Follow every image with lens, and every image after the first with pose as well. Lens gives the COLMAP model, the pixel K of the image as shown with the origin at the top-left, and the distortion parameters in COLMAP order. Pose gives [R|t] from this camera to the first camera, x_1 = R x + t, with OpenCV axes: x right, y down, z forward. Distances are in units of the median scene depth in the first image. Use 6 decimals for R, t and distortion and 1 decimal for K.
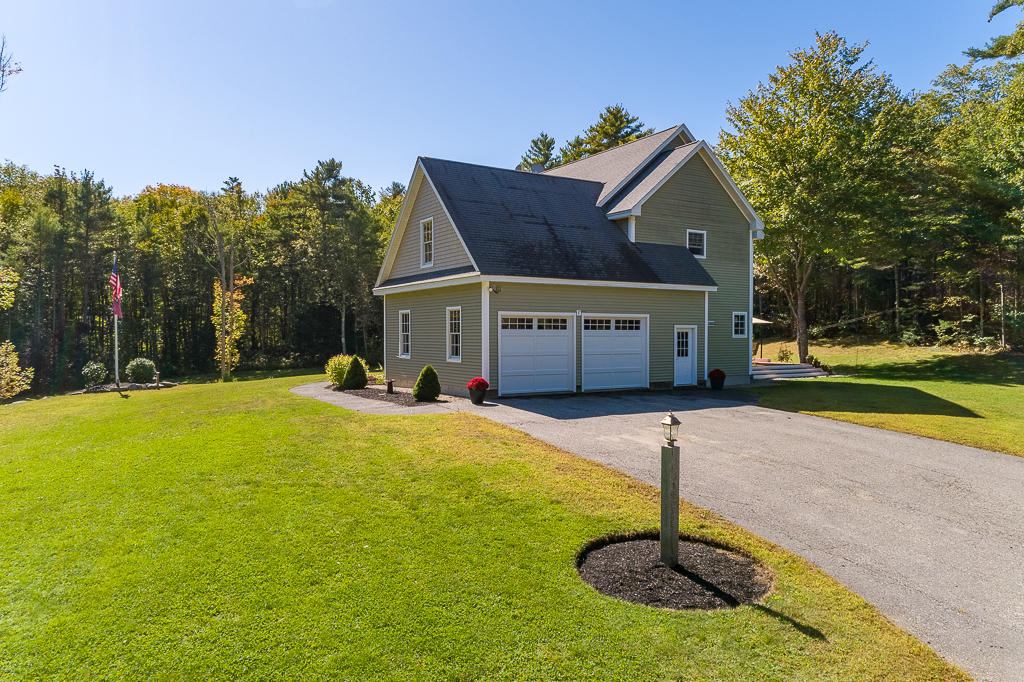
lens RADIAL K [[716.6, 0, 505.5], [0, 716.6, 344.3], [0, 0, 1]] dist [0.035997, 0.008874]
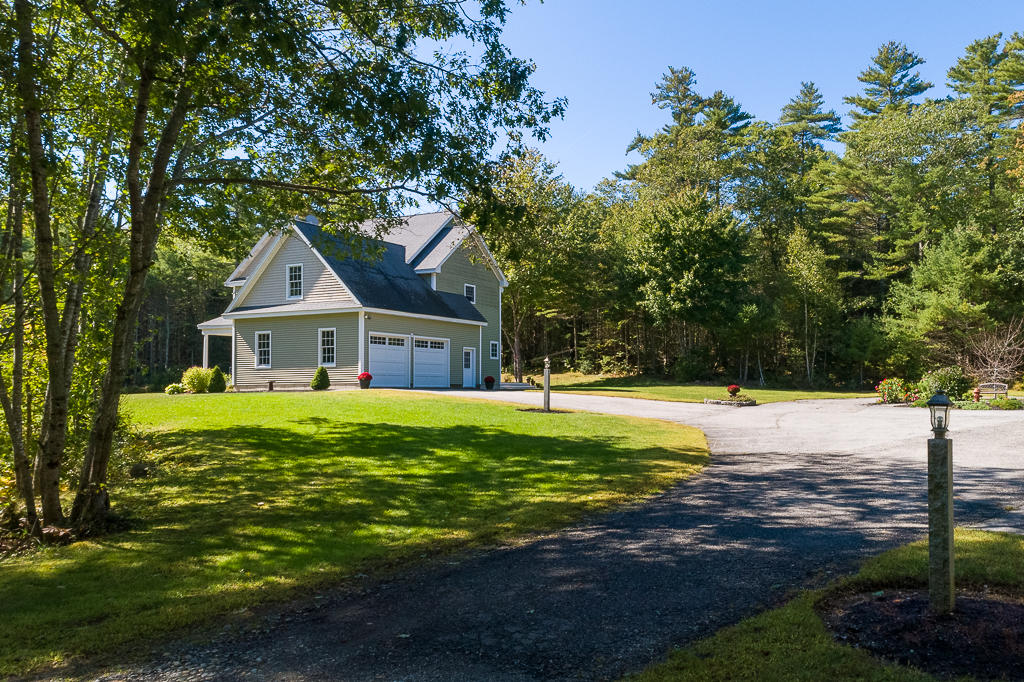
lens RADIAL K [[716.6, 0, 516.0], [0, 716.6, 339.9], [0, 0, 1]] dist [0.035997, 0.008874]
pose [[0.907226, 0.029228, 0.419626, -0.273112], [-0.001377, 0.997784, -0.066520, 0.054232], [-0.420640, 0.059771, 0.905256, -0.377297]]
